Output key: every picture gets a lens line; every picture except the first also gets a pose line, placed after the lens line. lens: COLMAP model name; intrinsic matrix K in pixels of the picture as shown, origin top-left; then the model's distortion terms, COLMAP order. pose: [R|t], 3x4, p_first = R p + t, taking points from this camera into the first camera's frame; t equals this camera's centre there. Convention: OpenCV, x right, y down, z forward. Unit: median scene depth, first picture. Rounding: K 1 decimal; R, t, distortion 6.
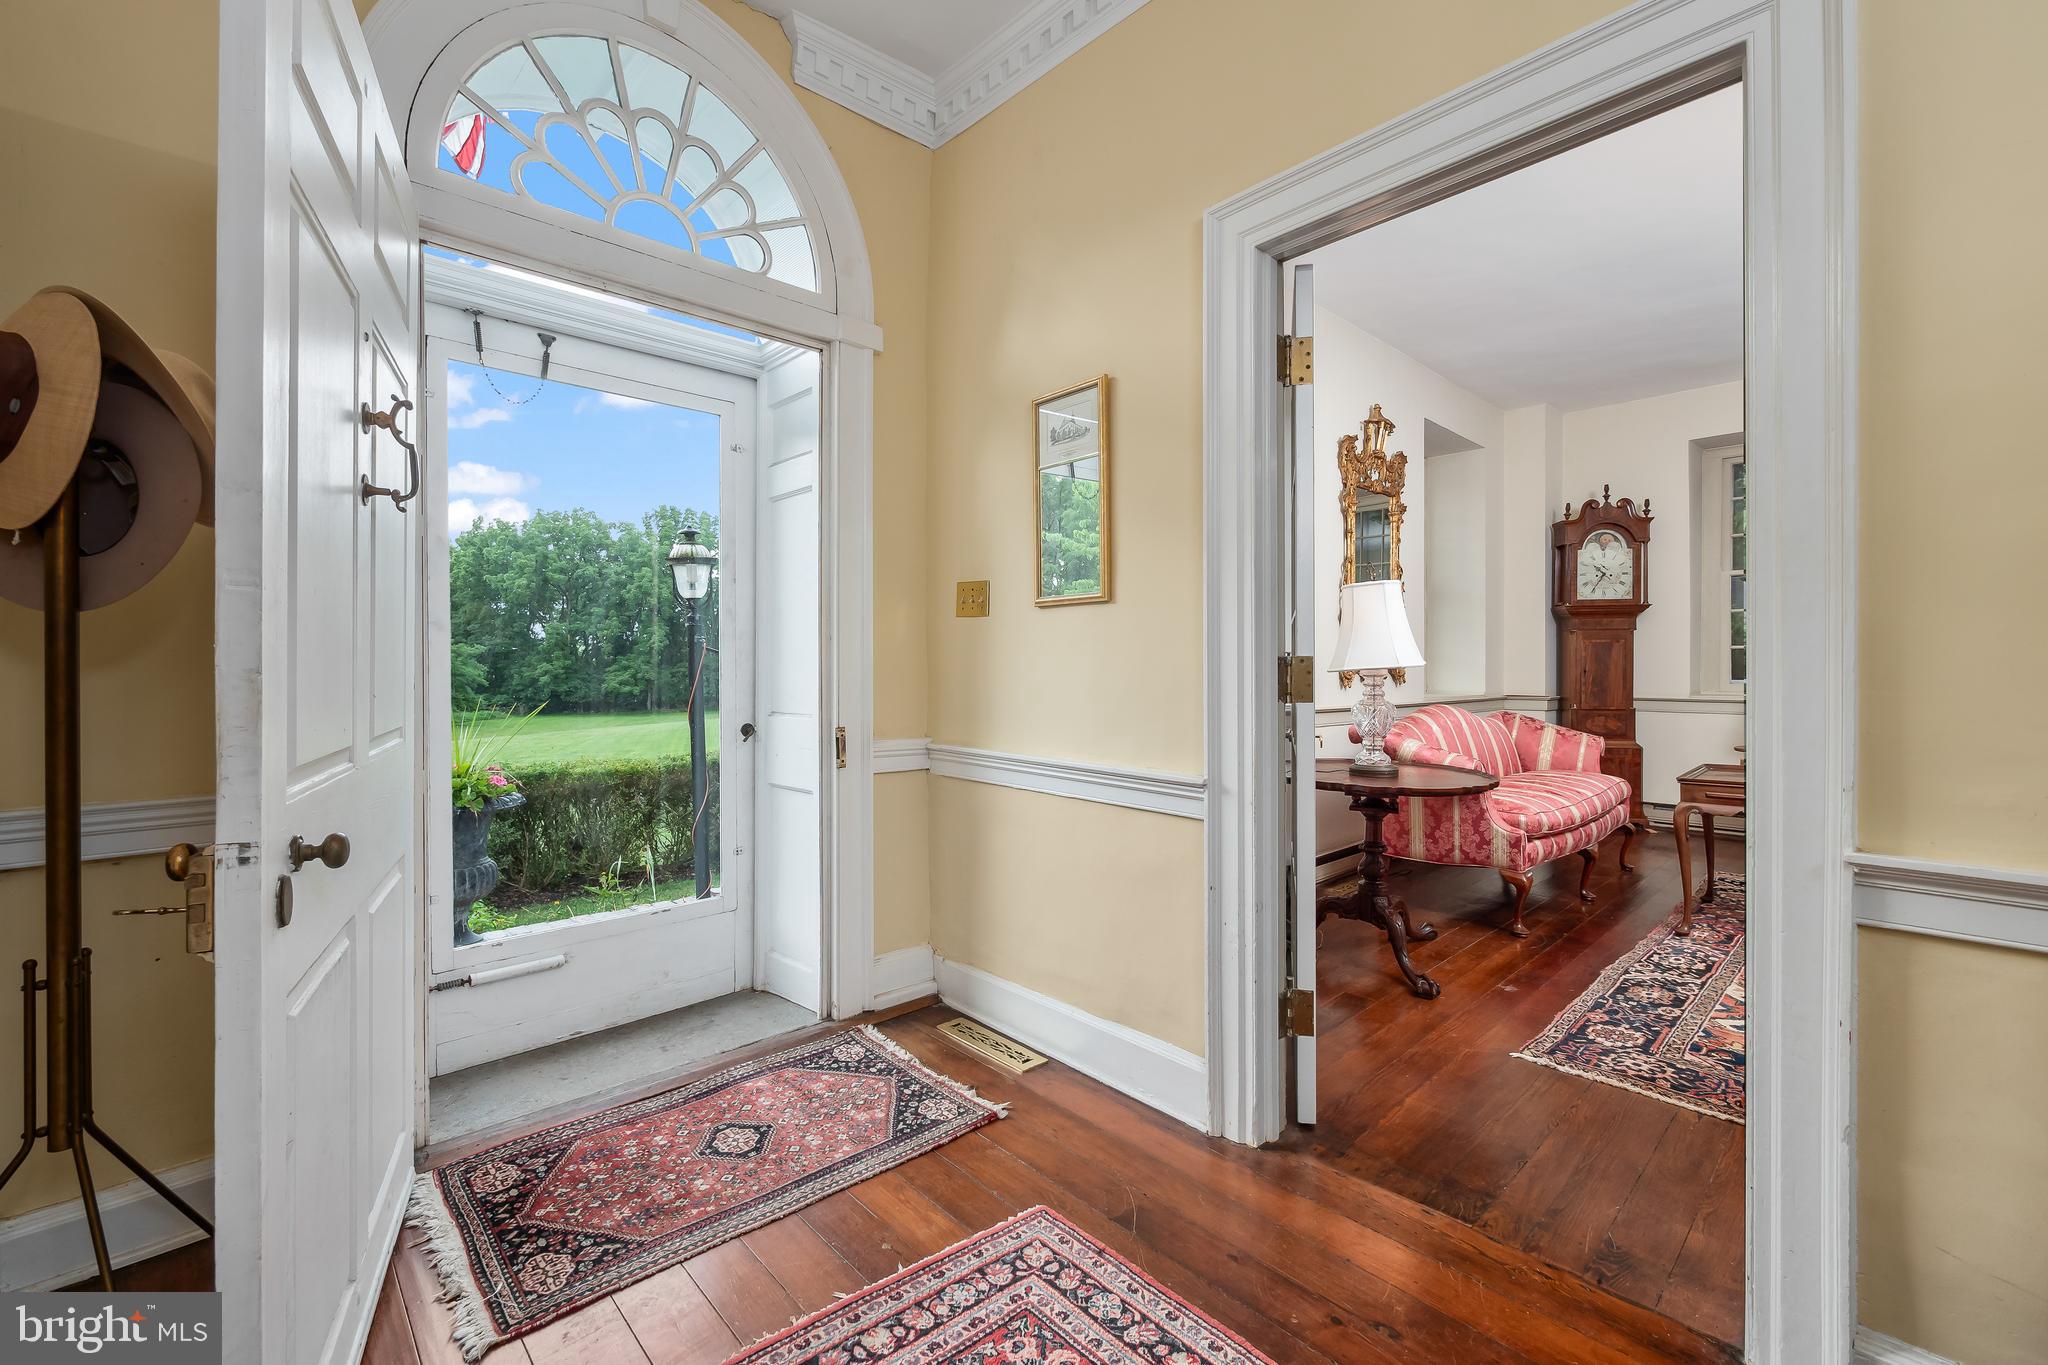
lens RADIAL K [[868.4, 0, 1021.1], [0, 868.4, 671.2], [0, 0, 1]] dist [-0.005134, 0.000445]
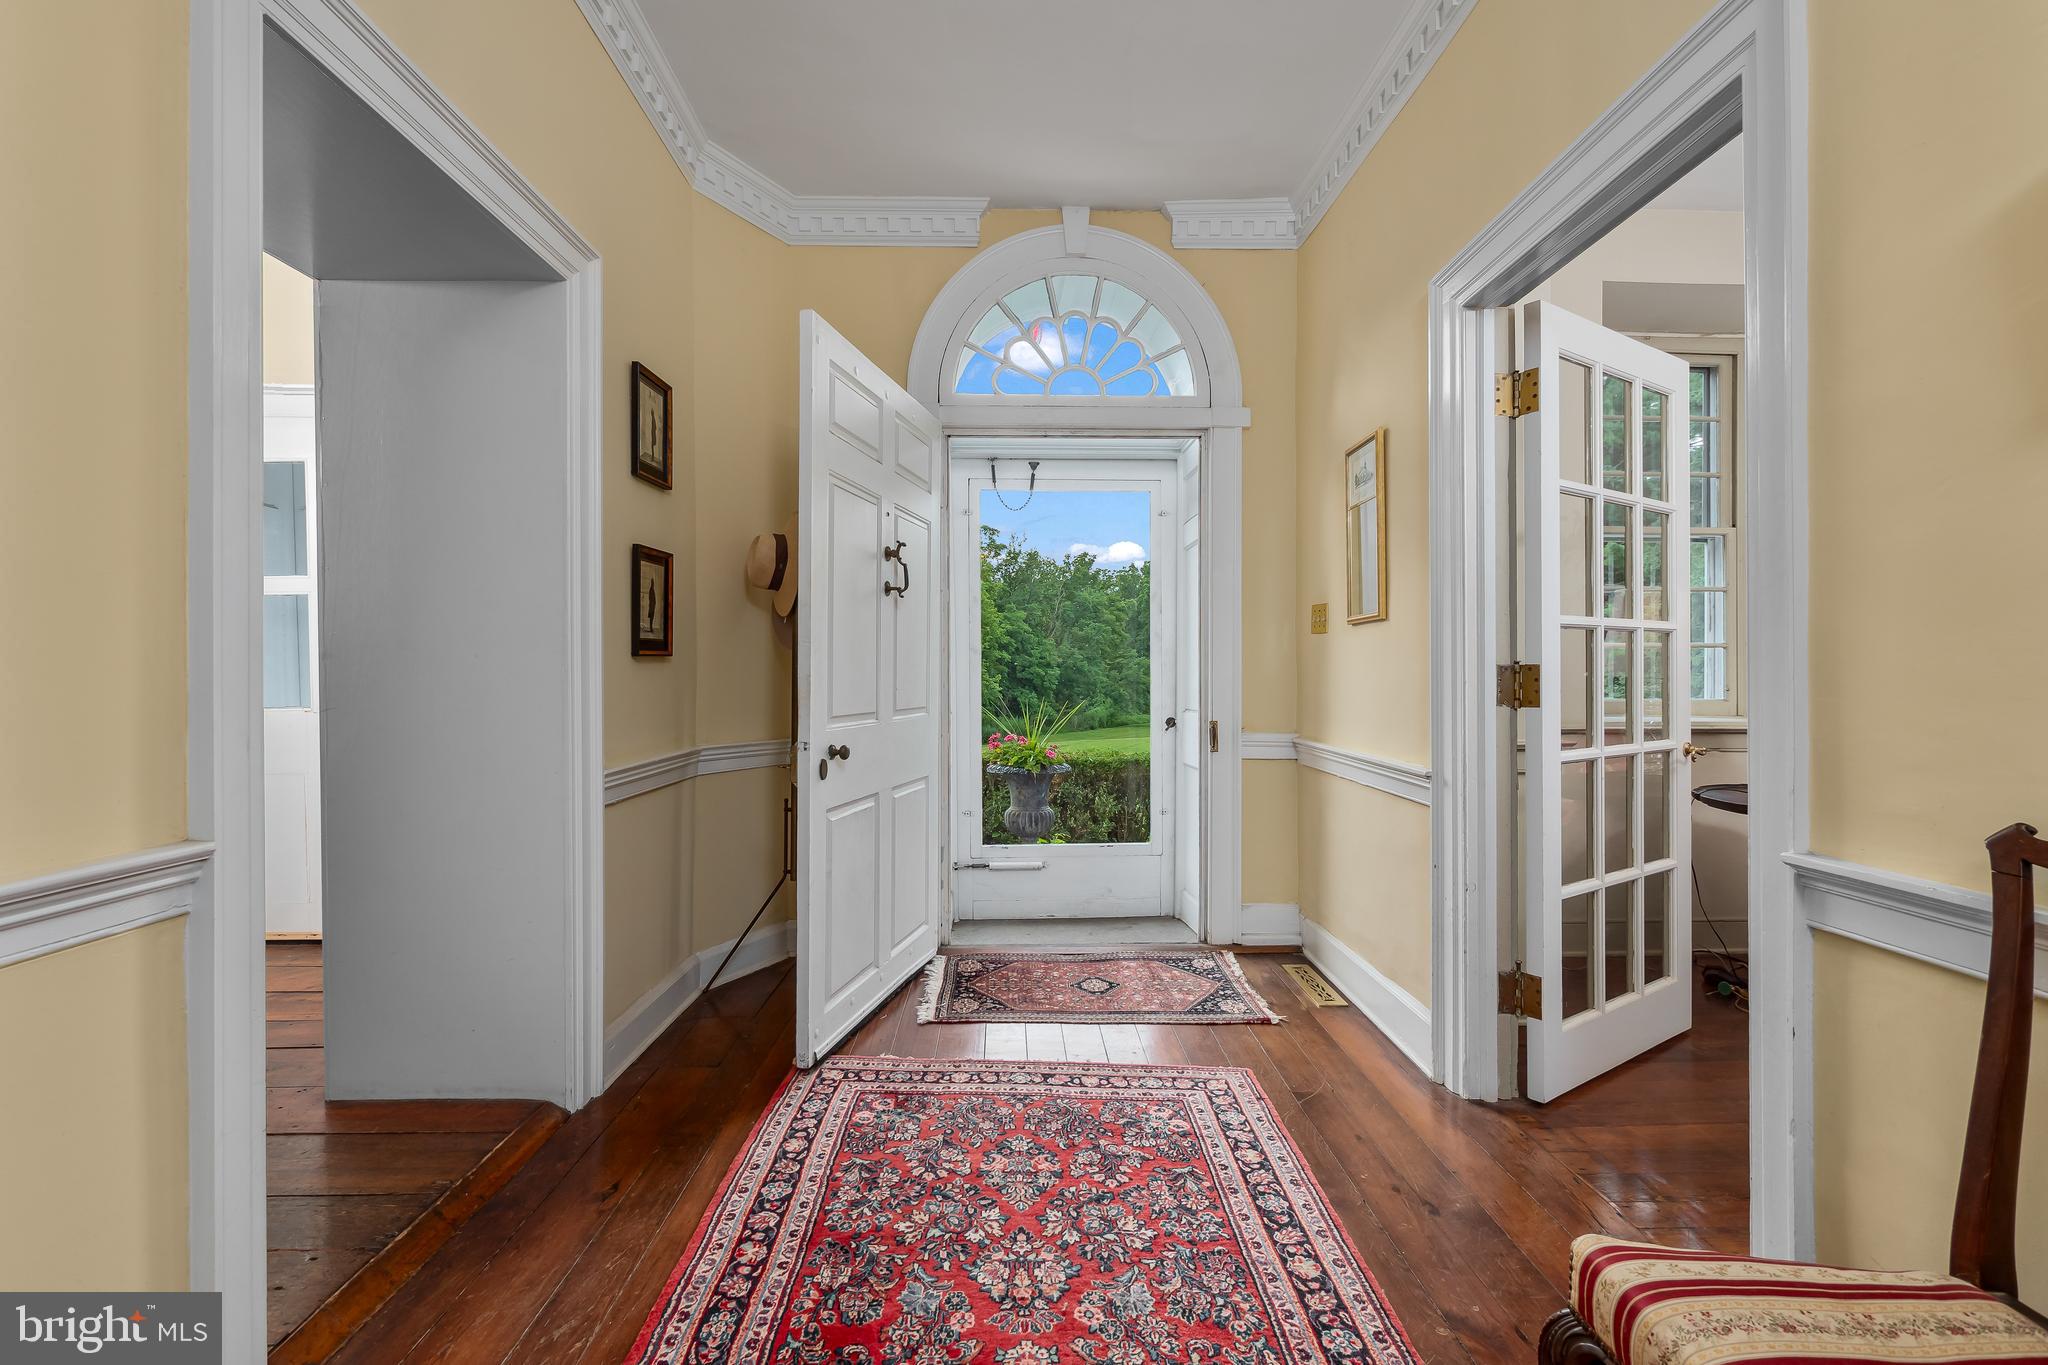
lens RADIAL K [[868.4, 0, 1021.0], [0, 868.4, 679.6], [0, 0, 1]] dist [-0.005134, 0.000445]
pose [[0.752921, 0.003485, -0.658101, 0.541016], [-0.004249, 0.999991, 0.000434, 0.003083], [0.658097, 0.002469, 0.752929, -0.222211]]
